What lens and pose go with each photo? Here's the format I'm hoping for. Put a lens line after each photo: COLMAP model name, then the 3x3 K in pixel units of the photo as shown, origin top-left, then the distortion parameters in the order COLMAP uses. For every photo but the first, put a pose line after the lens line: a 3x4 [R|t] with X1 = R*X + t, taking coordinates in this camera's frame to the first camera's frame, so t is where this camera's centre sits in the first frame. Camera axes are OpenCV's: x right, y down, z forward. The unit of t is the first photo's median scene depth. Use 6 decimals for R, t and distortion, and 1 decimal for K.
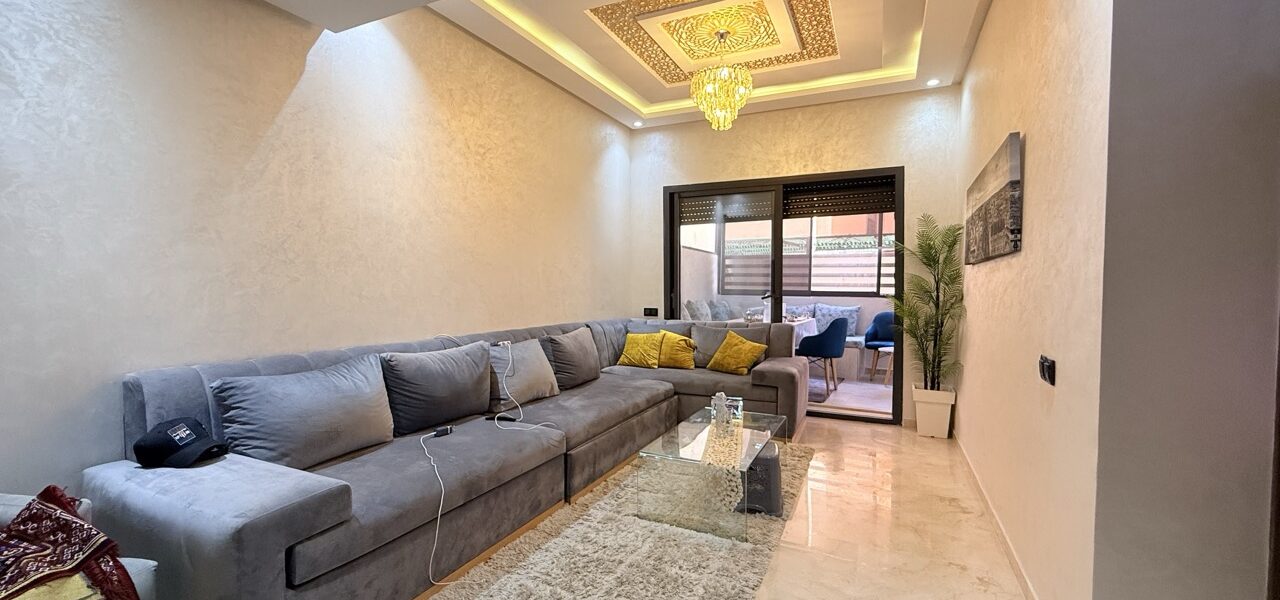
lens RADIAL K [[514.8, 0, 641.2], [0, 514.8, 300.9], [0, 0, 1]] dist [0.000038, 0.000548]
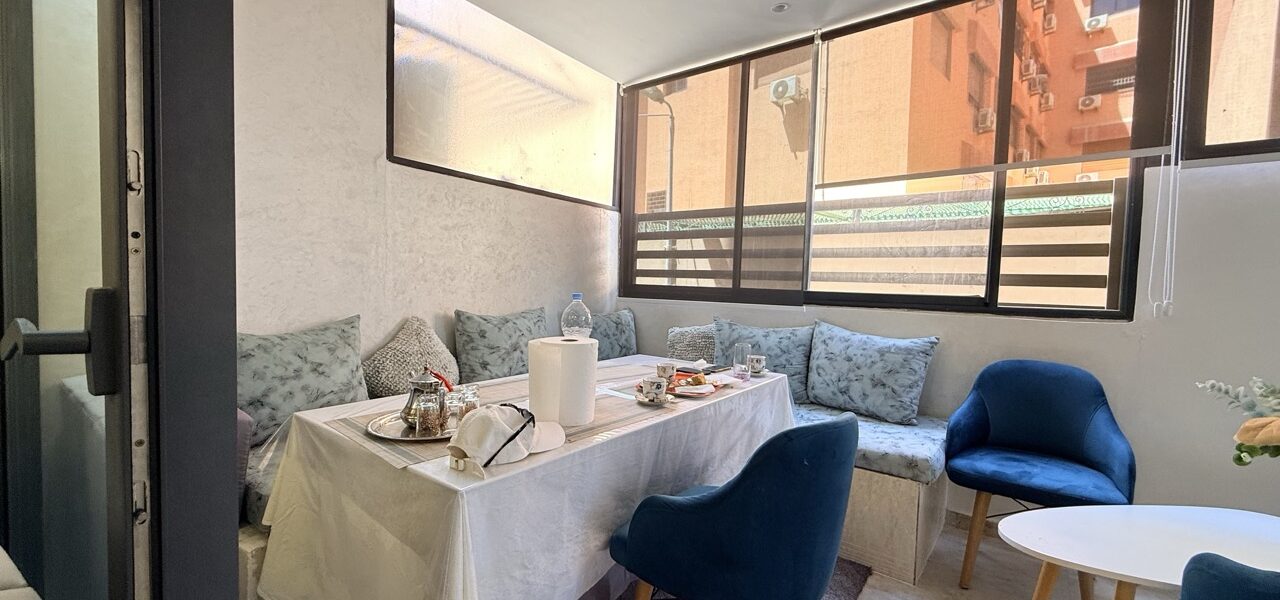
lens RADIAL K [[514.8, 0, 635.3], [0, 514.8, 298.7], [0, 0, 1]] dist [0.000038, 0.000548]
pose [[0.989082, 0.019023, -0.146136, 0.261229], [-0.017857, 0.999797, 0.009283, -0.015488], [0.146283, -0.006572, 0.989221, 0.593756]]
